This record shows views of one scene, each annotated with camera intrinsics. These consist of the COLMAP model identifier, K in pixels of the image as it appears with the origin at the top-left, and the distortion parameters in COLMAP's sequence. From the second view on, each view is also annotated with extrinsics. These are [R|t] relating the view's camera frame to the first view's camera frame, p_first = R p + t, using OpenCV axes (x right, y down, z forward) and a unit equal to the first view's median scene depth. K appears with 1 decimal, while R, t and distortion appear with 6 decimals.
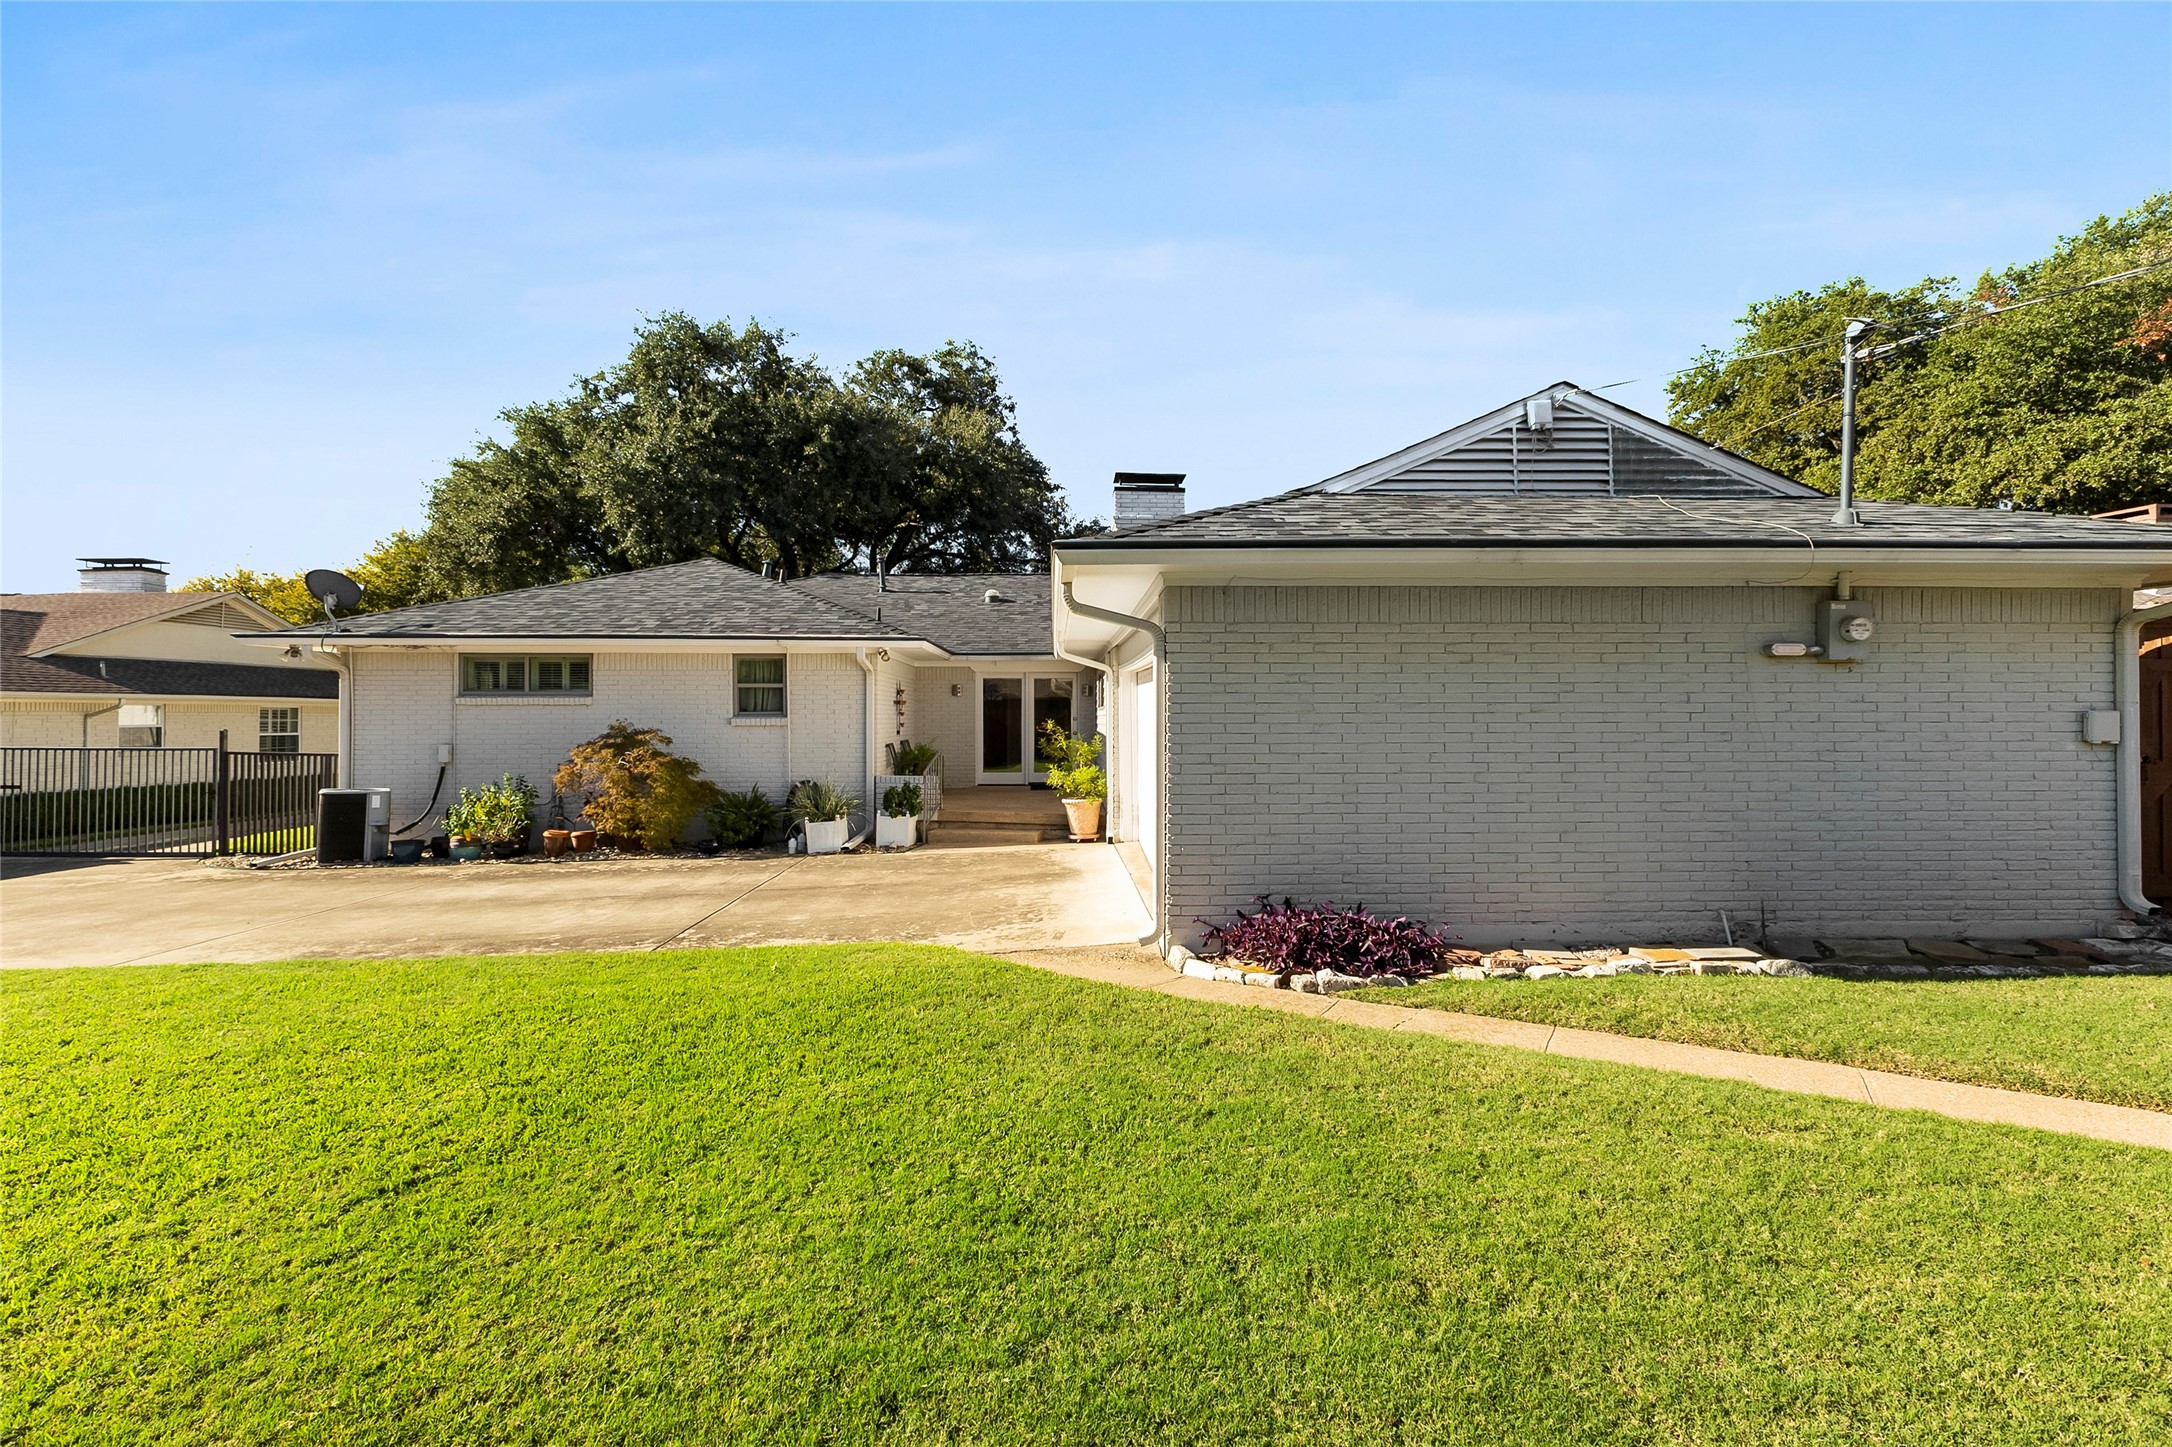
lens RADIAL K [[953.0, 0, 1079.8], [0, 953.0, 718.7], [0, 0, 1]] dist [0.005416, 0.000140]
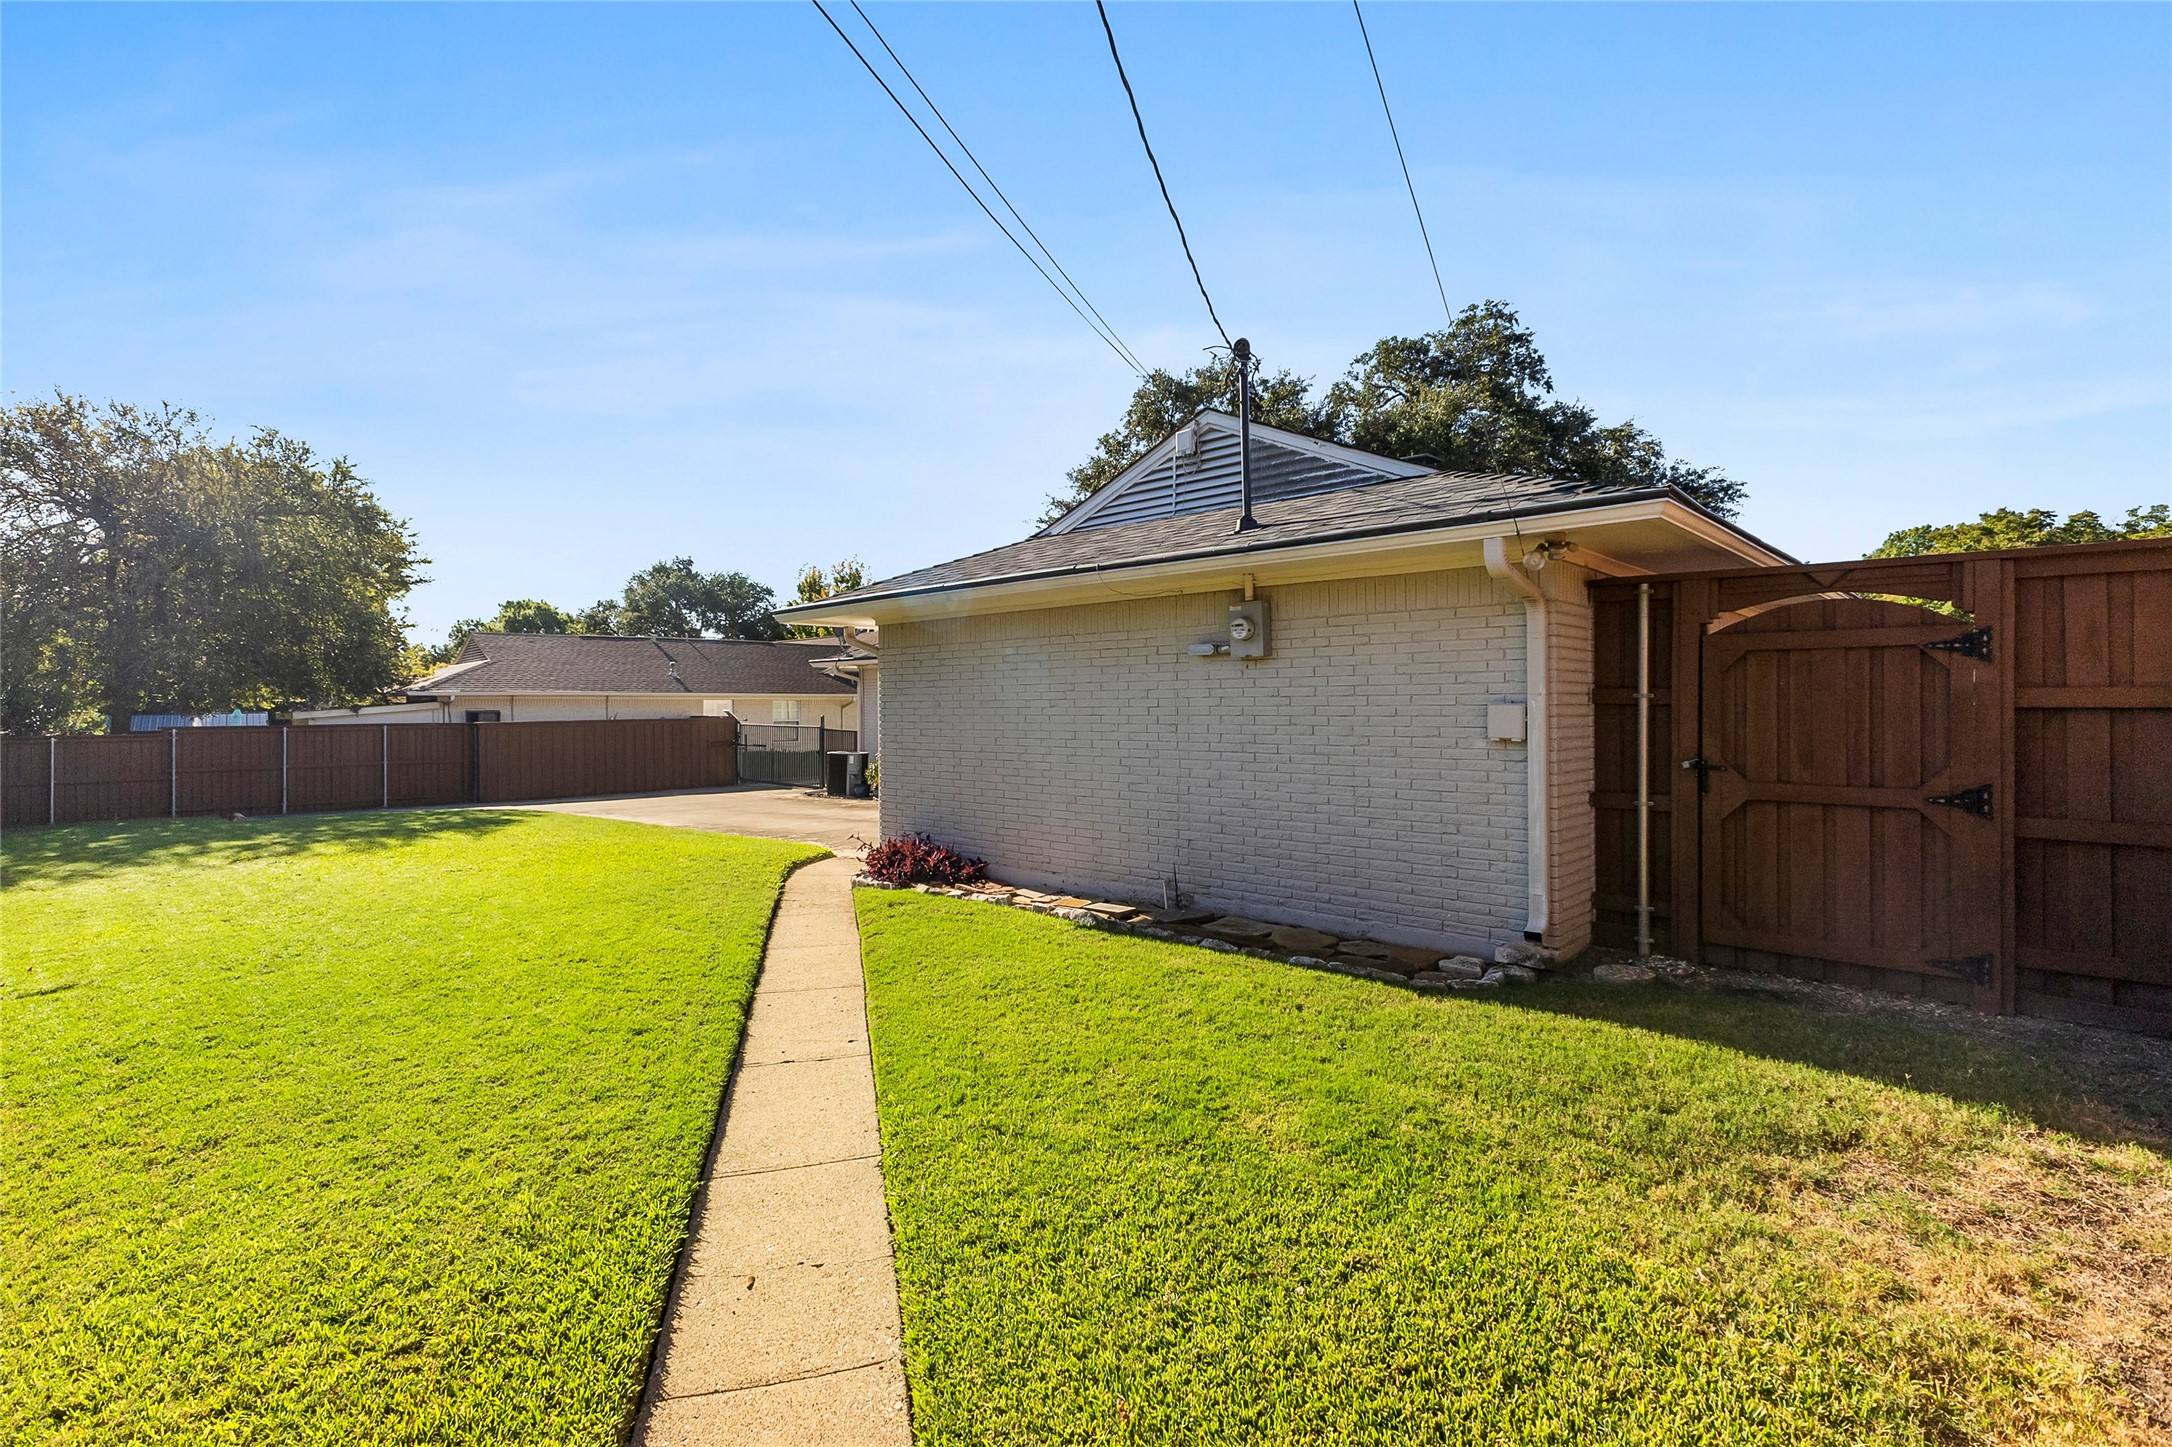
lens RADIAL K [[1020.4, 0, 1084.4], [0, 1020.4, 713.8], [0, 0, 1]] dist [-0.000096, 0.000017]
pose [[0.711048, 0.002499, -0.703139, 1.444236], [0.004104, 0.999962, 0.007705, -0.007901], [0.703131, -0.008364, 0.711011, 0.062917]]
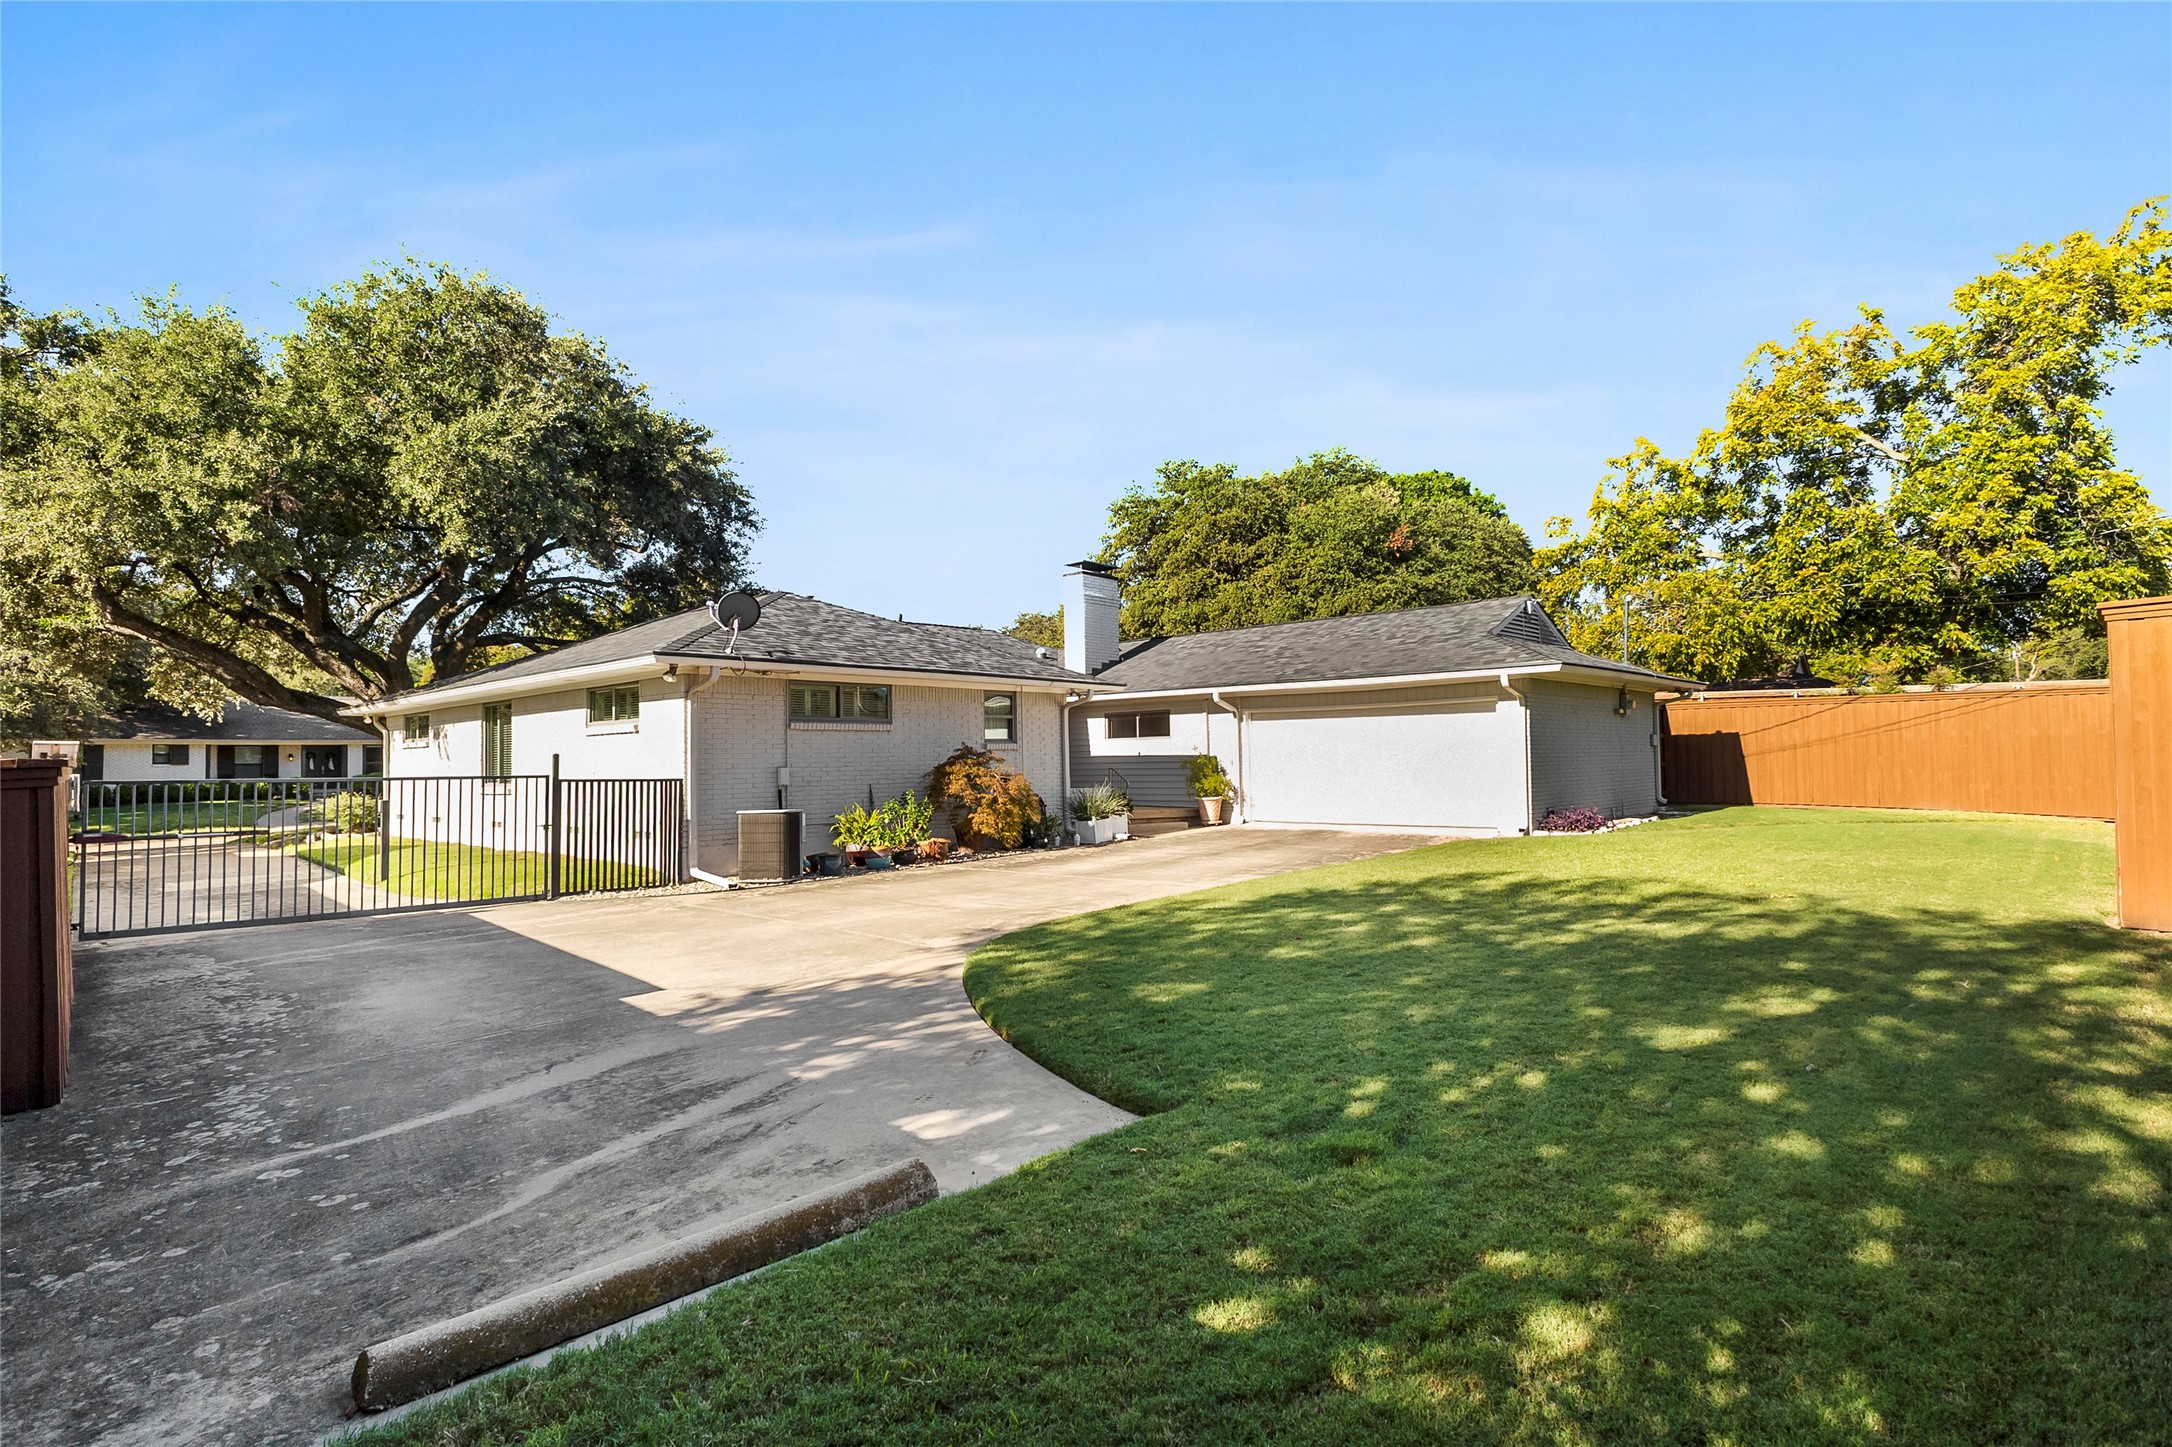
lens RADIAL K [[1009.6, 0, 1081.7], [0, 1009.6, 724.8], [0, 0, 1]] dist [-0.000489, -0.000008]
pose [[0.738012, 0.015488, 0.674610, -2.341812], [0.010453, 0.999354, -0.034379, 0.042905], [-0.674707, 0.032424, 0.737373, -0.075512]]
